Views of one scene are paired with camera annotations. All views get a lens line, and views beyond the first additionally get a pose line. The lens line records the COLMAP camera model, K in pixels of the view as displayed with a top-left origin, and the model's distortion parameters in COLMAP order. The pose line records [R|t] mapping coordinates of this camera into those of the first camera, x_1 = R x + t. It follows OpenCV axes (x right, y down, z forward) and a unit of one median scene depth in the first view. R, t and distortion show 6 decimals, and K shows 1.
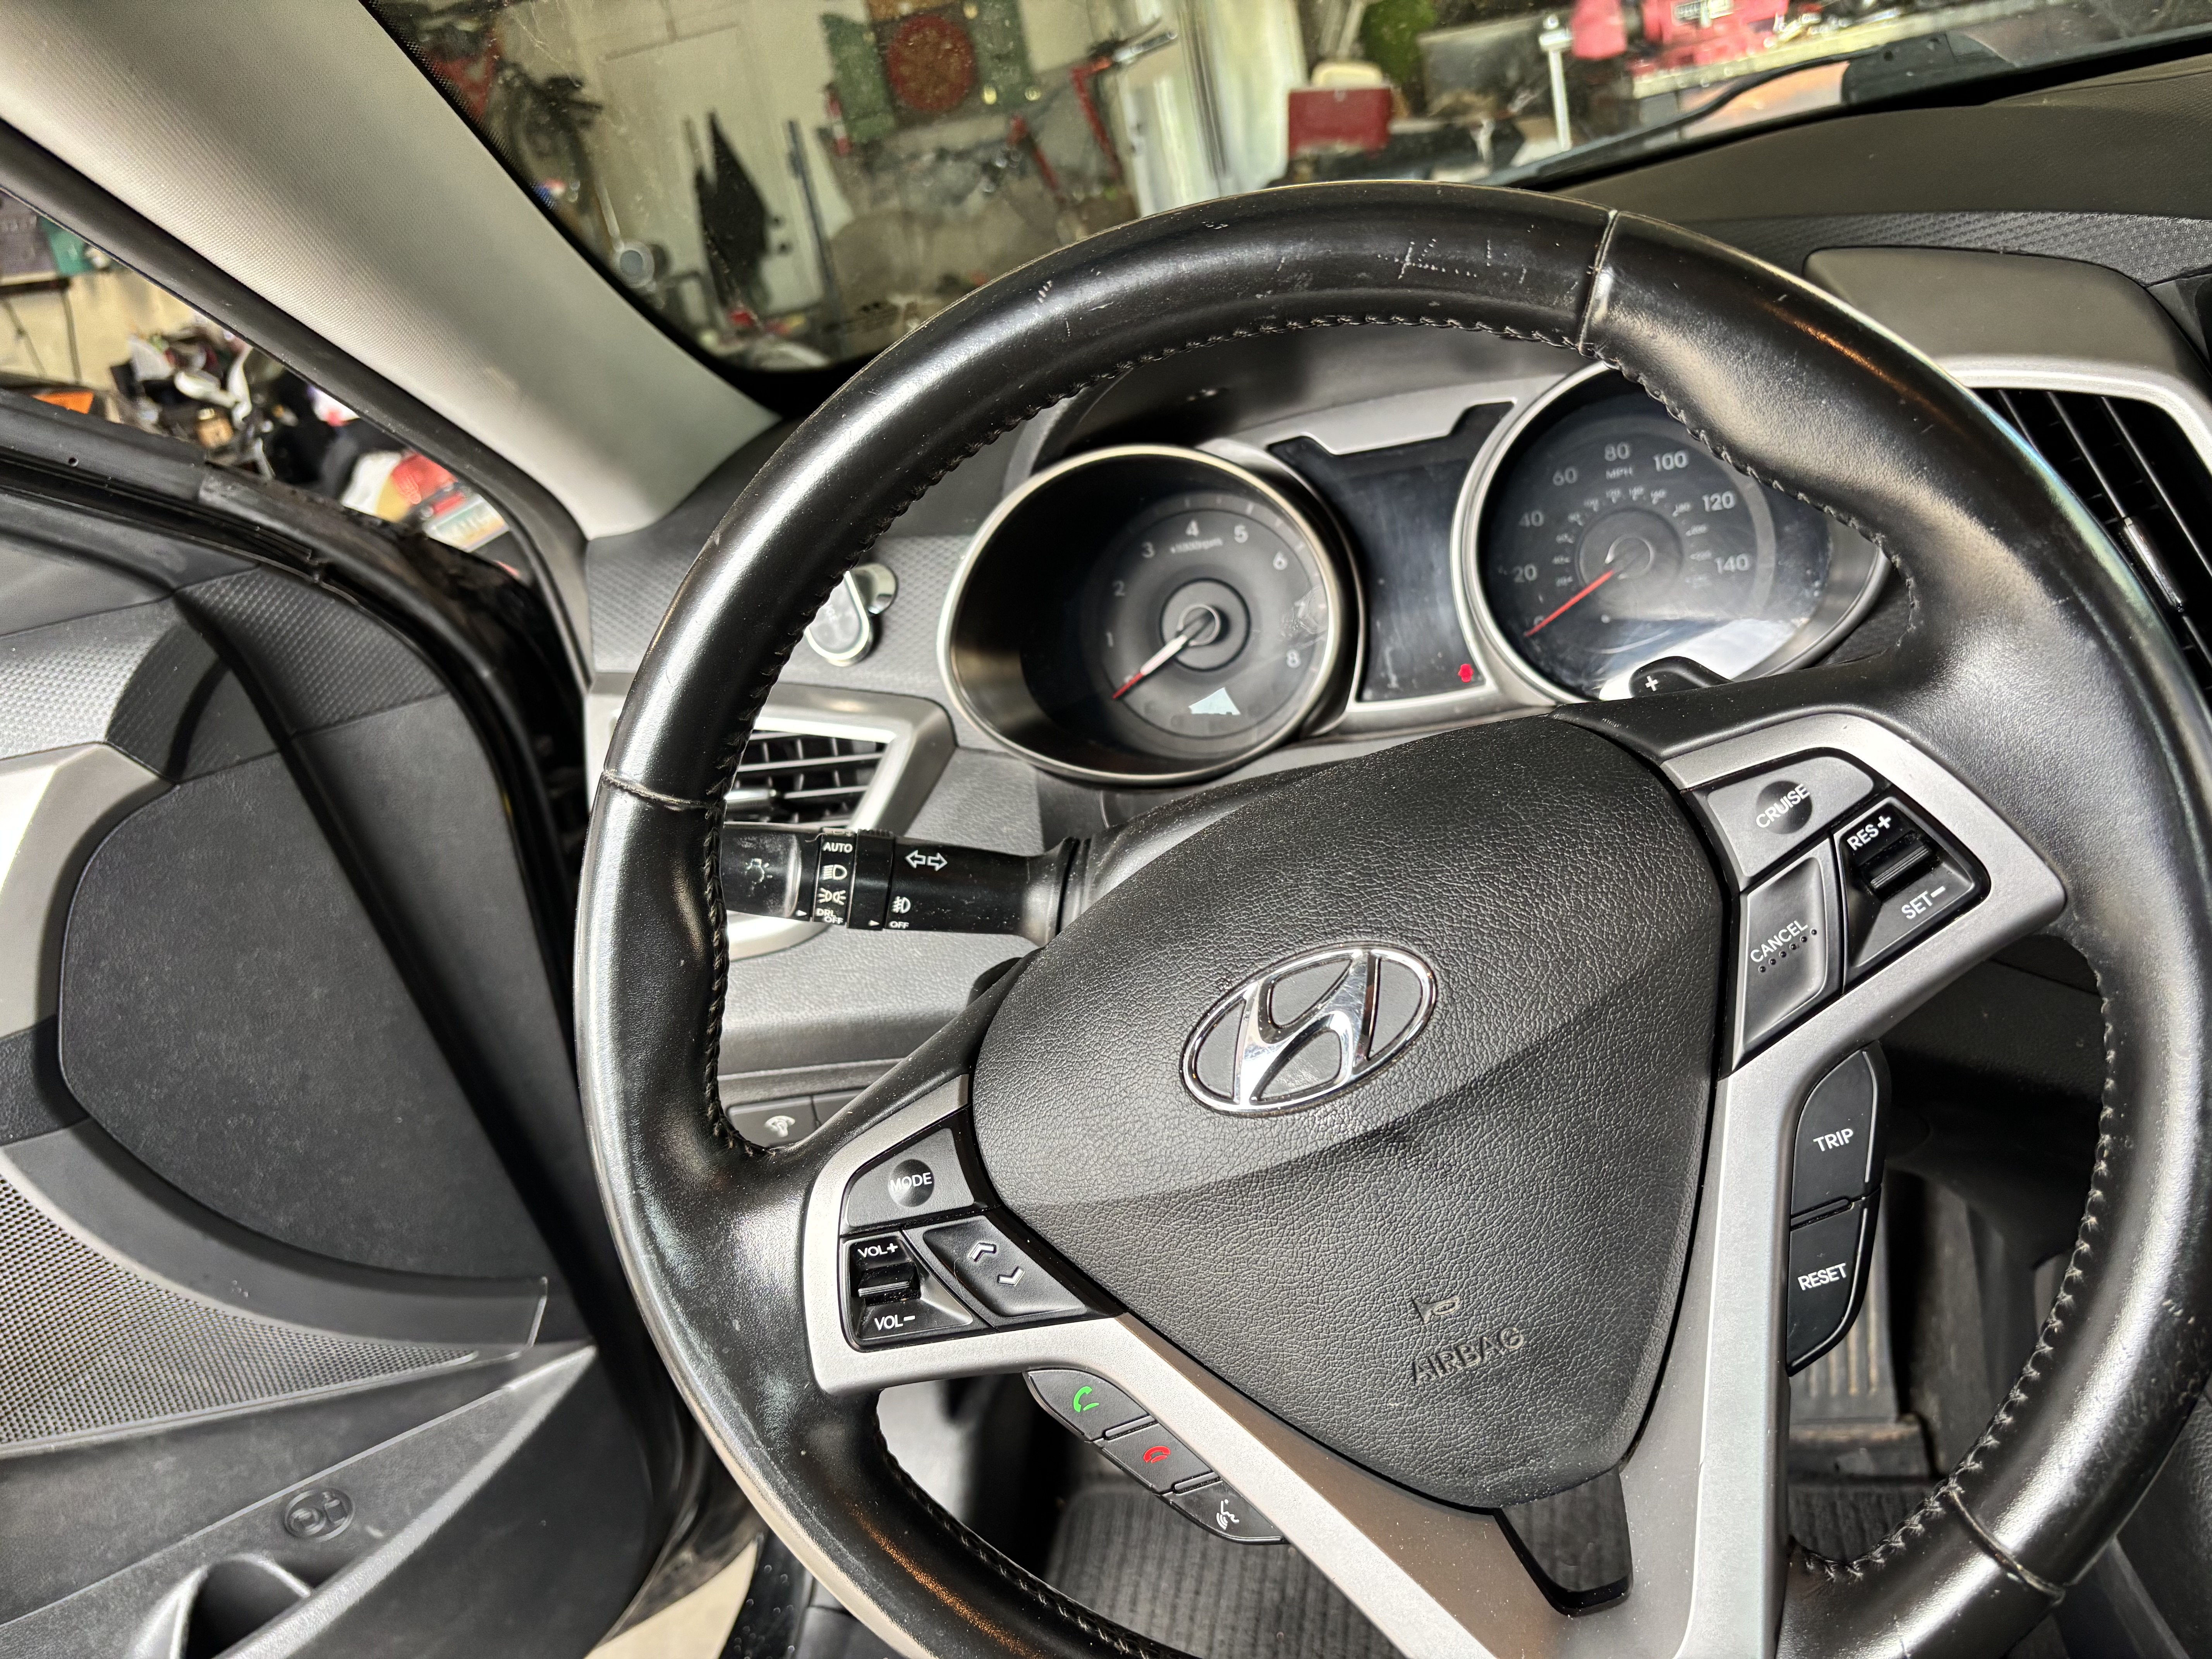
lens RADIAL K [[1697.7, 0, 1106.0], [0, 1697.7, 829.5], [0, 0, 1]] dist [-0.030855, -0.002907]
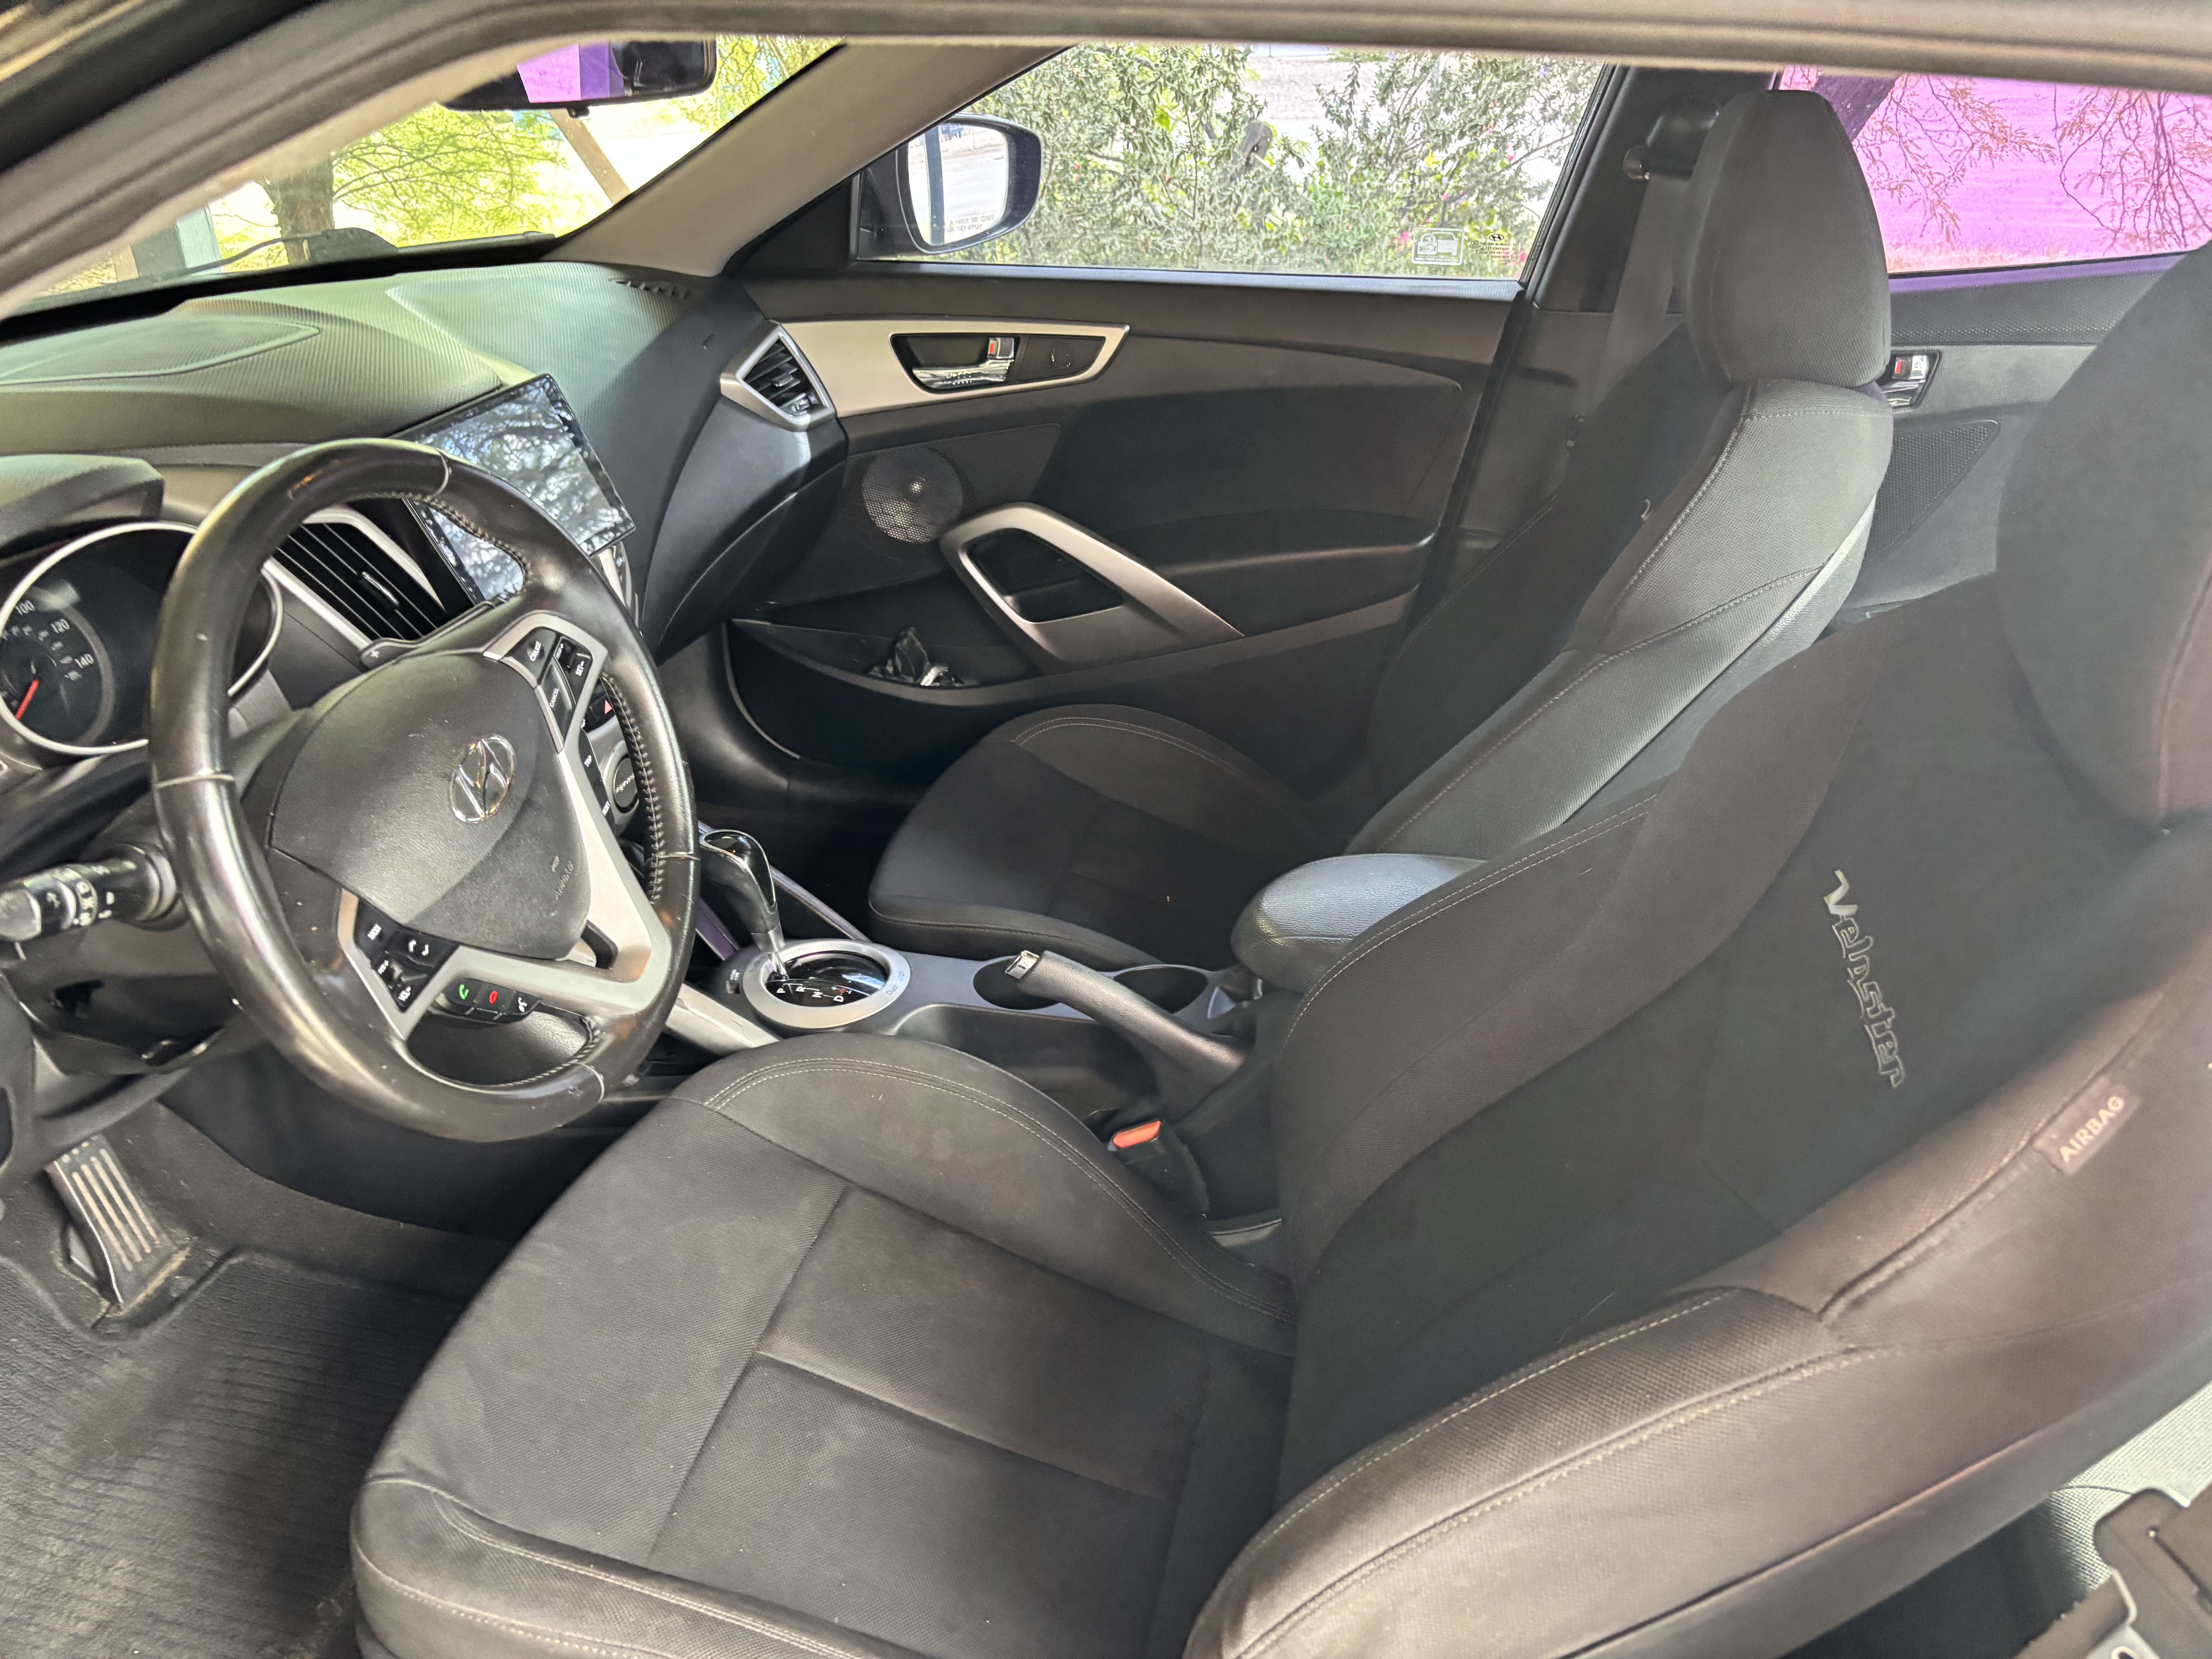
lens RADIAL K [[1658.2, 0, 1102.1], [0, 1658.2, 860.8], [0, 0, 1]] dist [-0.004653, -0.004291]
pose [[-0.008338, -0.268892, 0.963134, -1.267053], [0.366668, 0.895258, 0.253116, -0.029401], [-0.930315, 0.355261, 0.091129, 0.007687]]
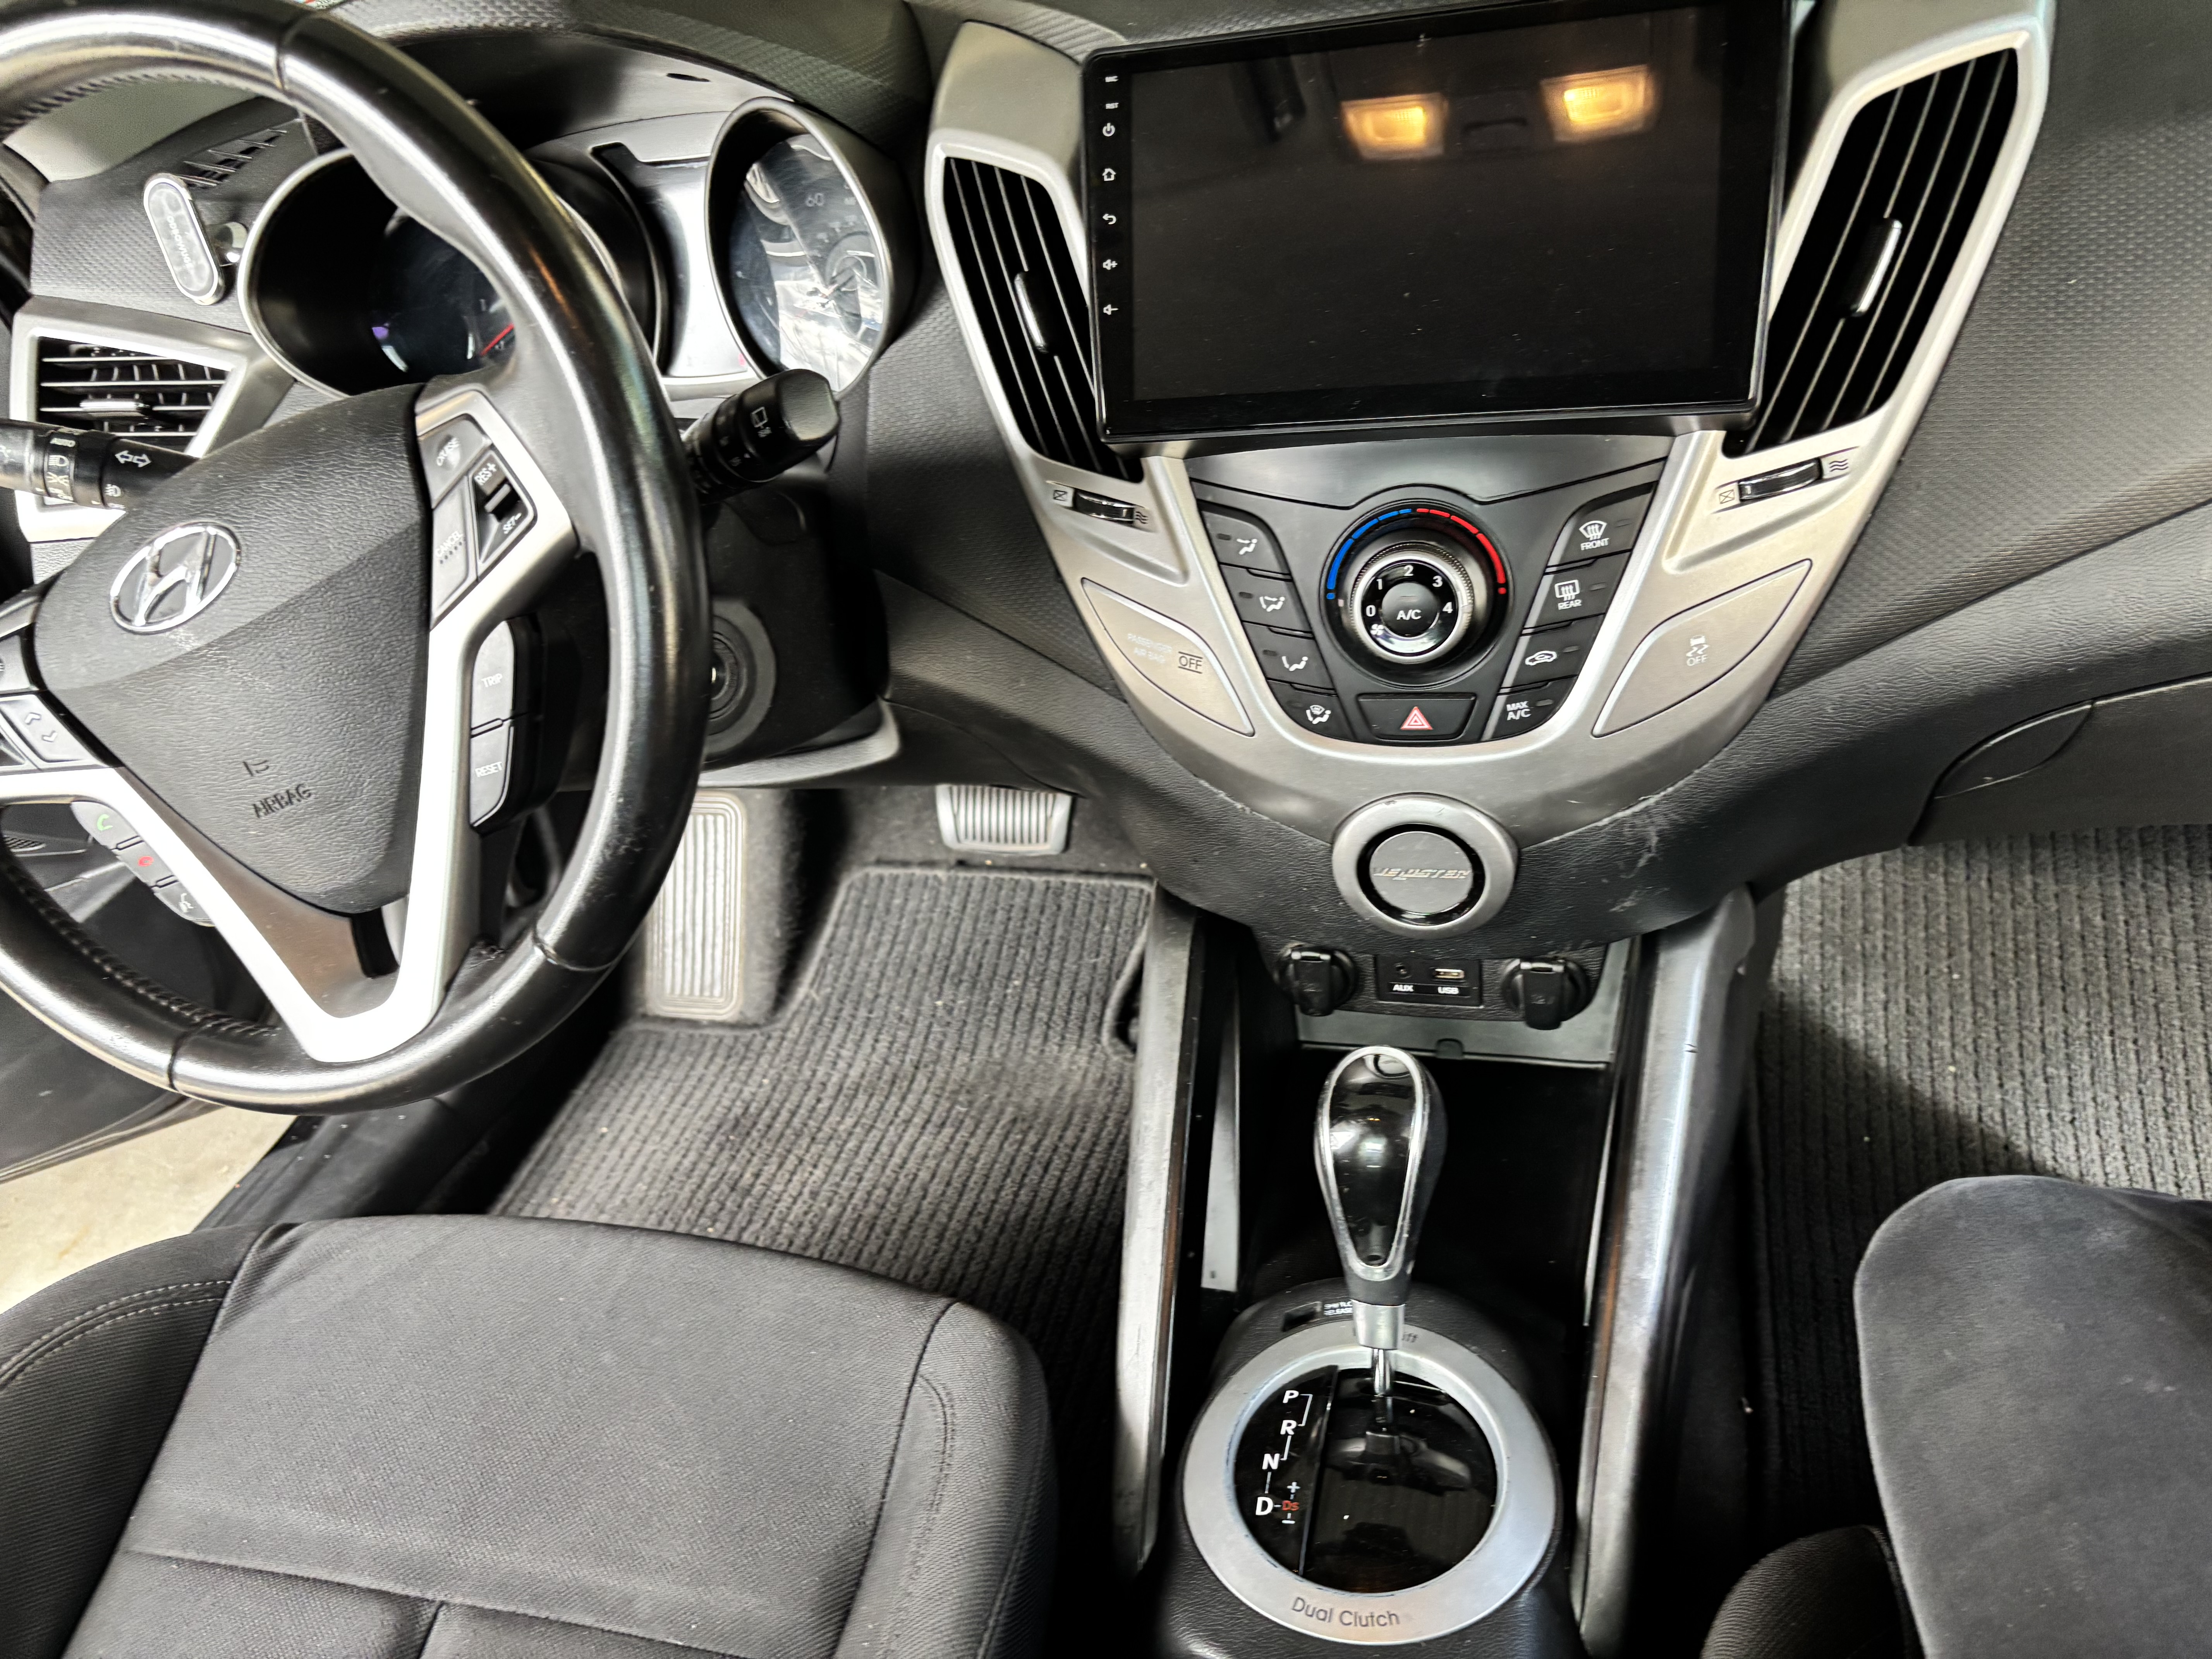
lens RADIAL K [[1658.2, 0, 1102.1], [0, 1658.2, 860.8], [0, 0, 1]] dist [-0.004653, -0.004291]
pose [[0.995528, 0.094403, 0.003413, 0.549095], [-0.093139, 0.974886, 0.202294, -0.006284], [0.015770, -0.201707, 0.979319, -0.270636]]
